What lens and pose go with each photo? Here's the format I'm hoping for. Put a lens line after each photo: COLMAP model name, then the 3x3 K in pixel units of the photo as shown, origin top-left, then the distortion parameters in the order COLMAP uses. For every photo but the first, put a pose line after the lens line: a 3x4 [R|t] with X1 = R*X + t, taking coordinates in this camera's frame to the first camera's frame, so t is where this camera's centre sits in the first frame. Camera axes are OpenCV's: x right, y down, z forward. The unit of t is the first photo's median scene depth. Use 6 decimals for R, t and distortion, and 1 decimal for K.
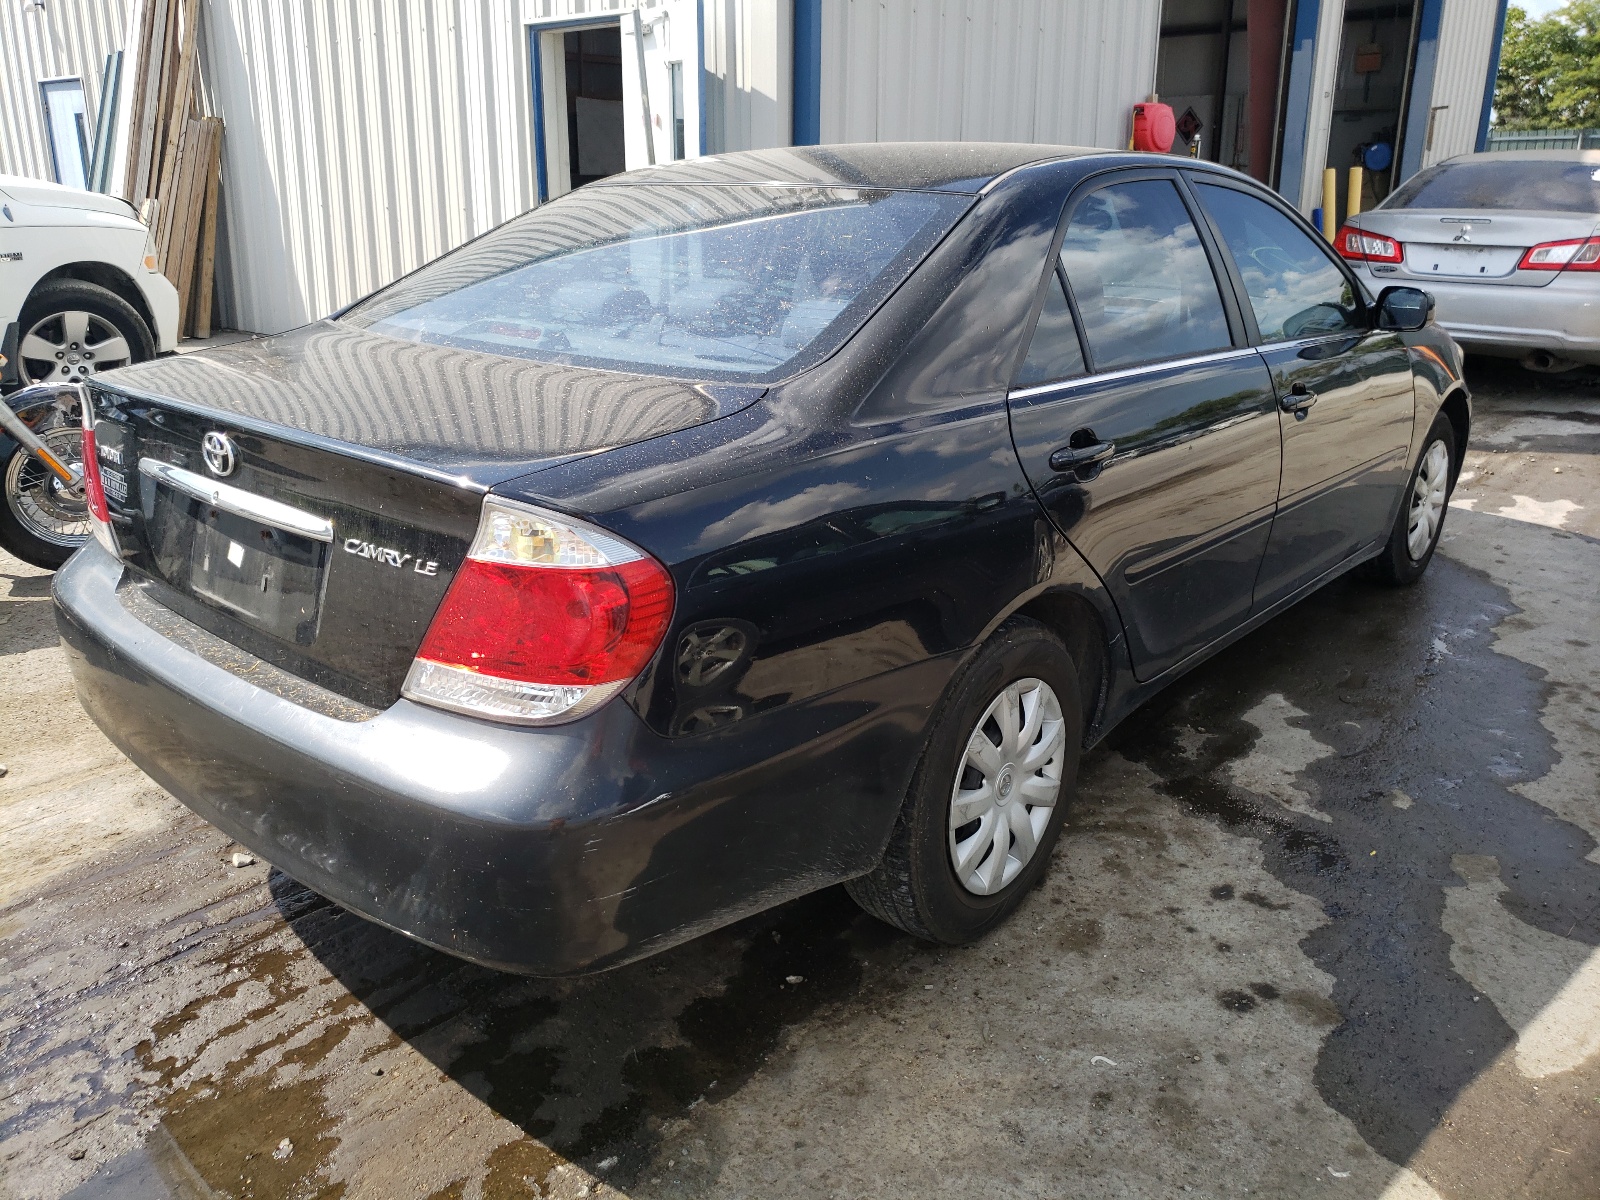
lens RADIAL K [[1217.8, 0, 800.0], [0, 1217.8, 600.0], [0, 0, 1]] dist [0.003327, 0.003287]
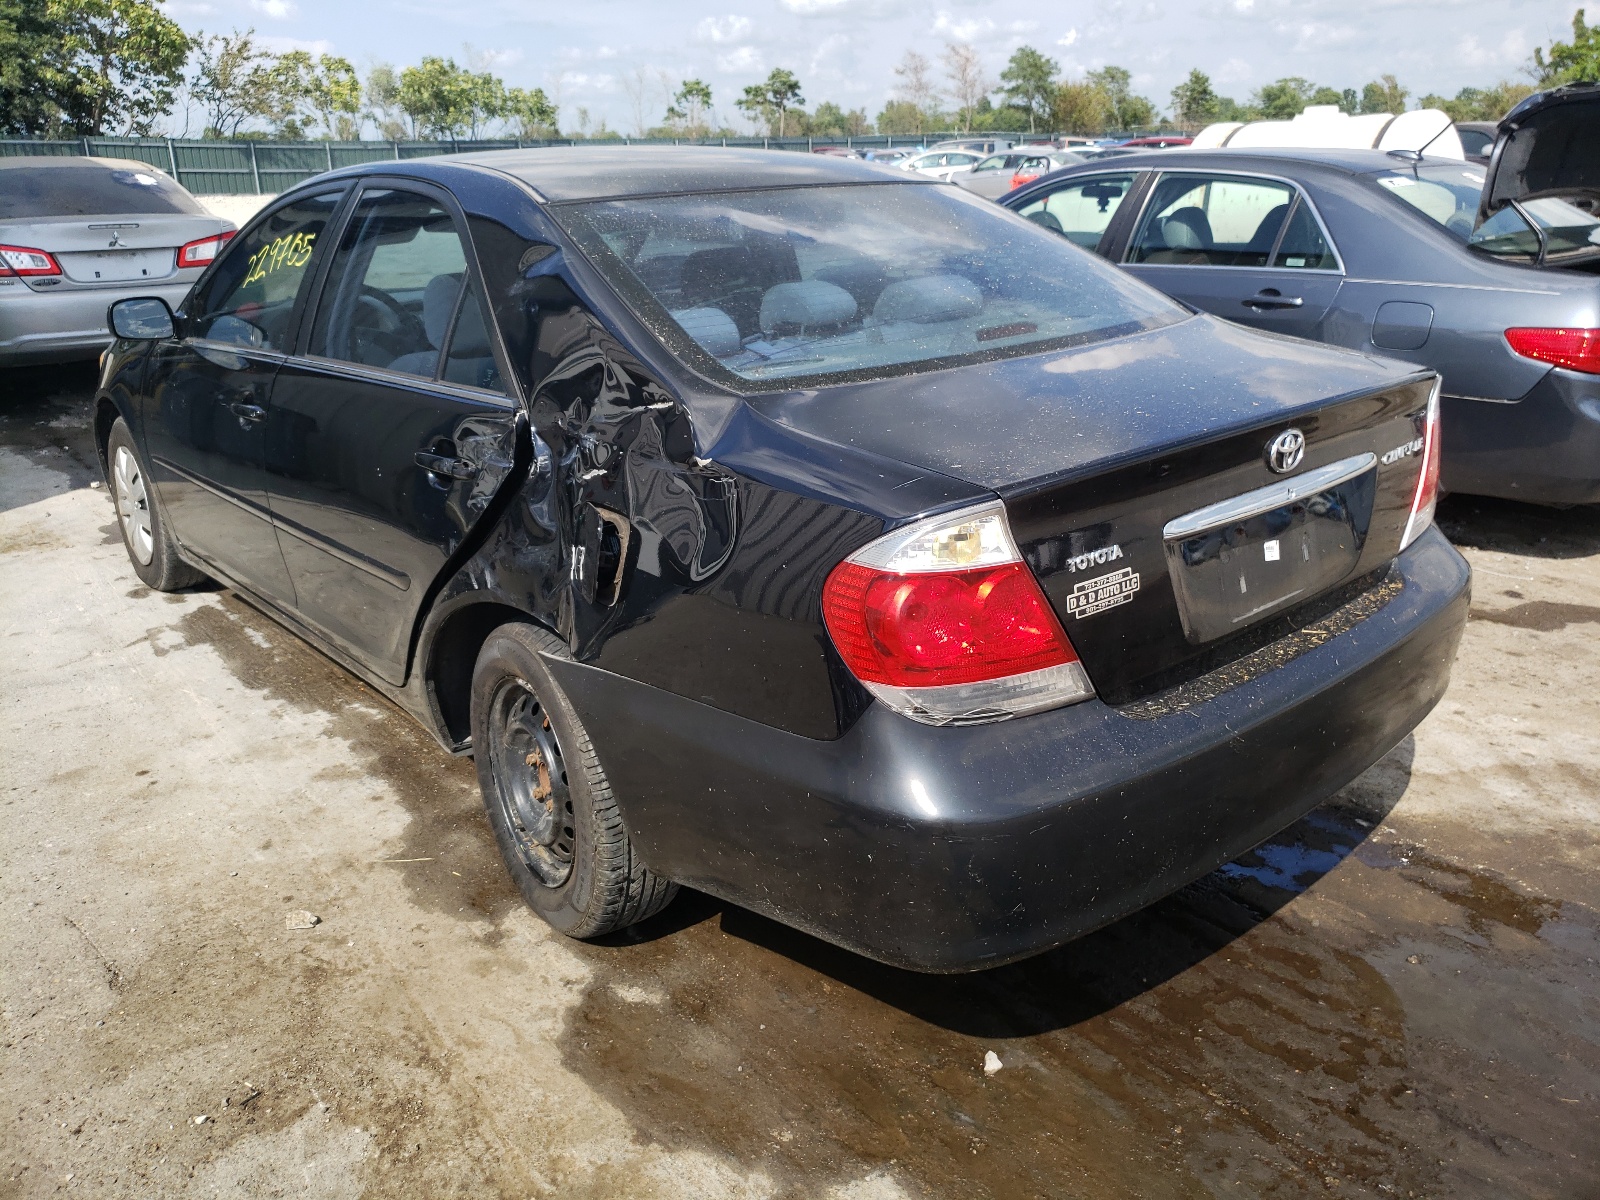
lens RADIAL K [[1217.8, 0, 800.0], [0, 1217.8, 600.0], [0, 0, 1]] dist [0.003327, 0.003287]
pose [[0.148581, -0.341791, 0.927956, -0.853703], [0.347237, 0.896653, 0.274663, -0.239426], [-0.925932, 0.281411, 0.251908, 0.647626]]
